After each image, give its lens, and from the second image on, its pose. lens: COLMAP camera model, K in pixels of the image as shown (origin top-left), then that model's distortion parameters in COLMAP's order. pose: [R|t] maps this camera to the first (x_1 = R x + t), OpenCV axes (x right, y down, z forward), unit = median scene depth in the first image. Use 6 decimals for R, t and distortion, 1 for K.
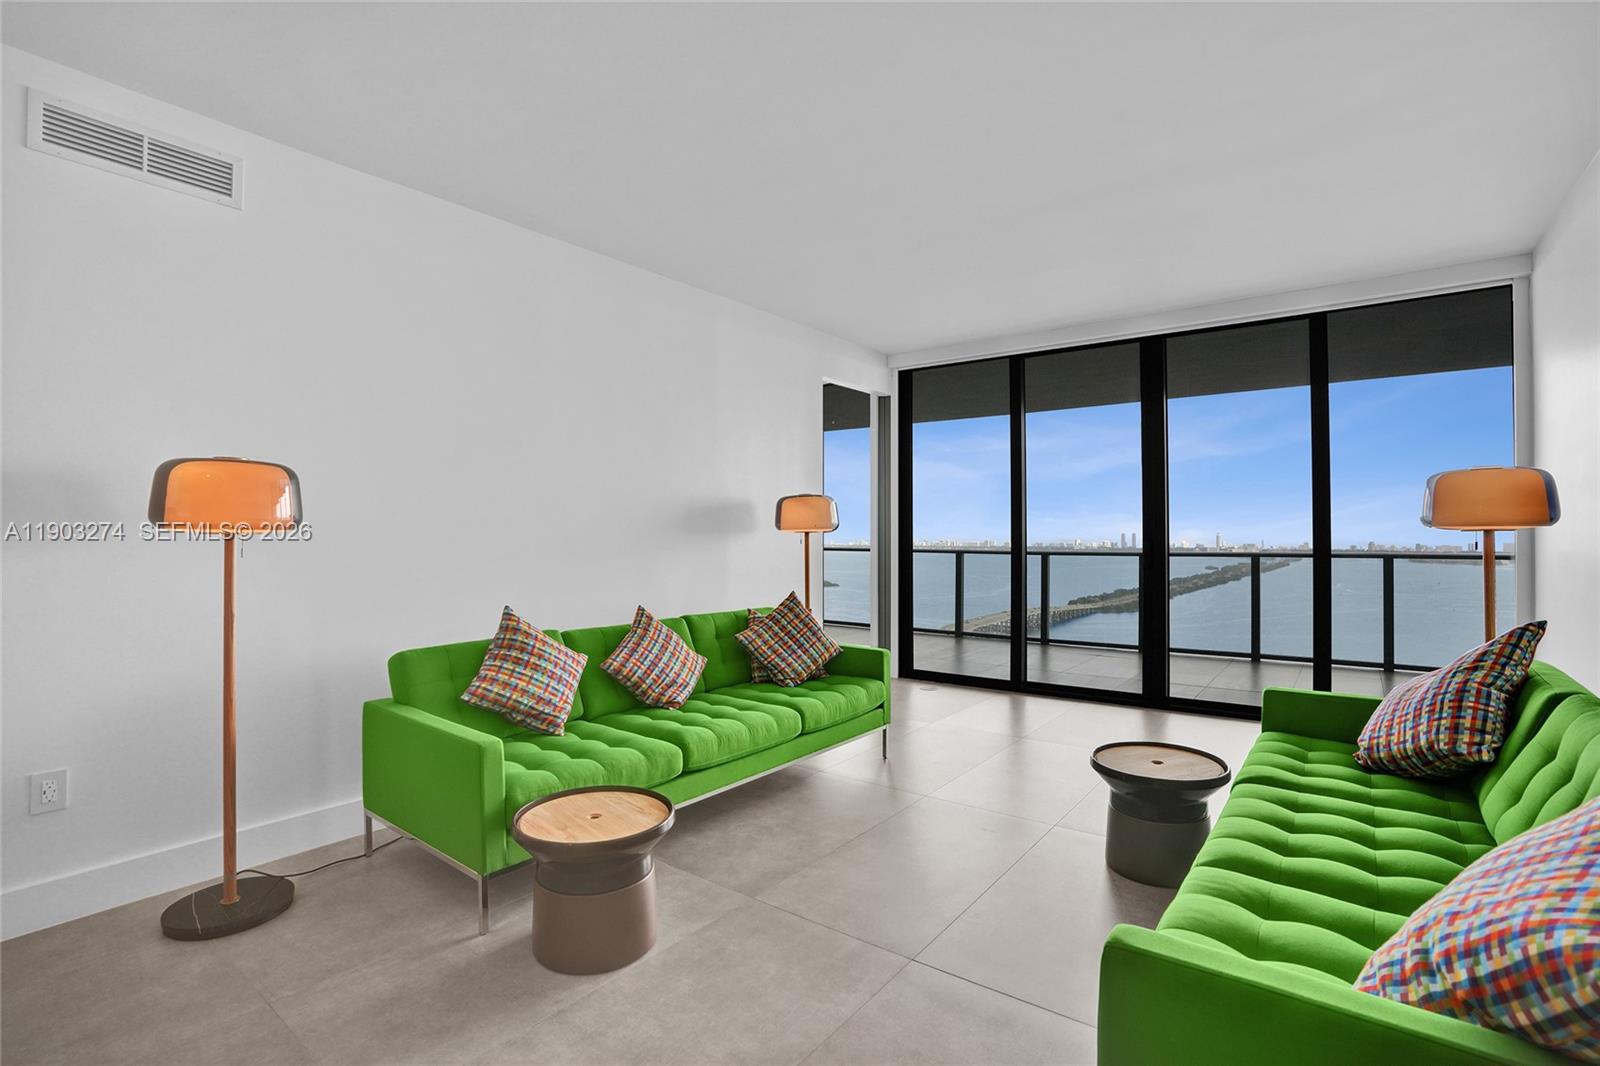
lens RADIAL K [[738.2, 0, 820.6], [0, 738.2, 536.2], [0, 0, 1]] dist [-0.106354, 0.048375]
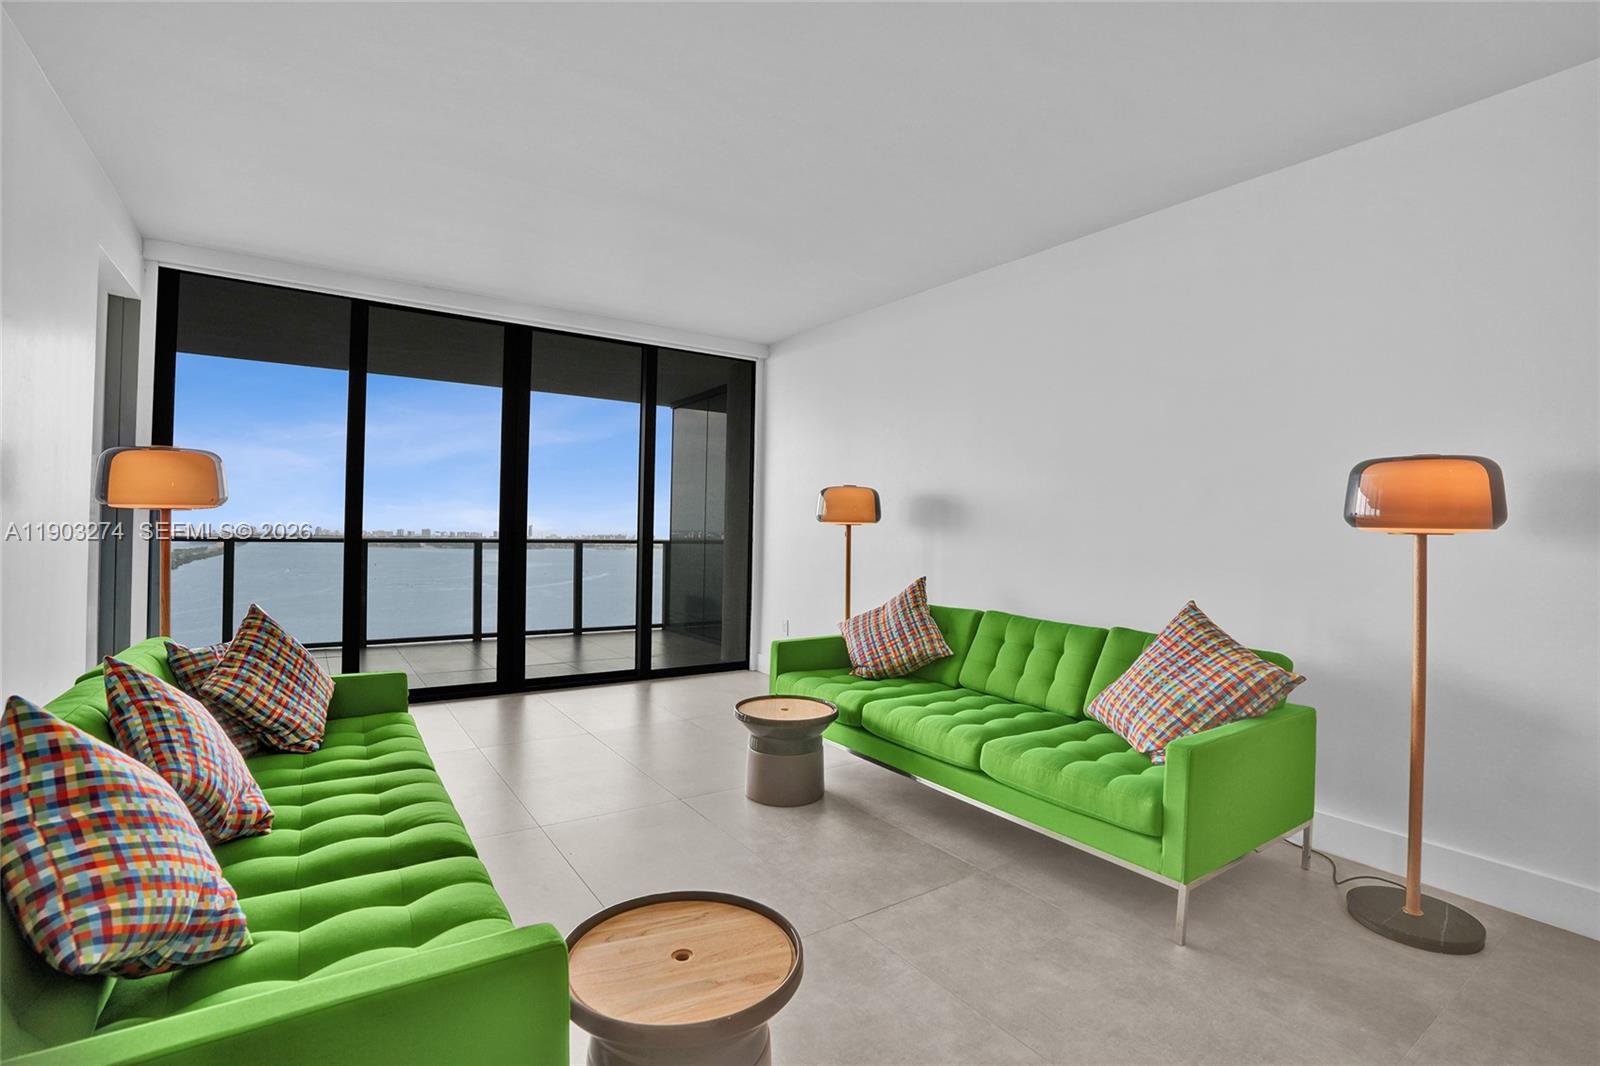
lens RADIAL K [[734.2, 0, 807.2], [0, 734.2, 527.6], [0, 0, 1]] dist [-0.039051, 0.021513]
pose [[0.330010, 0.007400, 0.943948, -0.477055], [-0.017699, 0.999842, -0.001650, 0.000996], [-0.943811, -0.016163, 0.330089, 0.359076]]
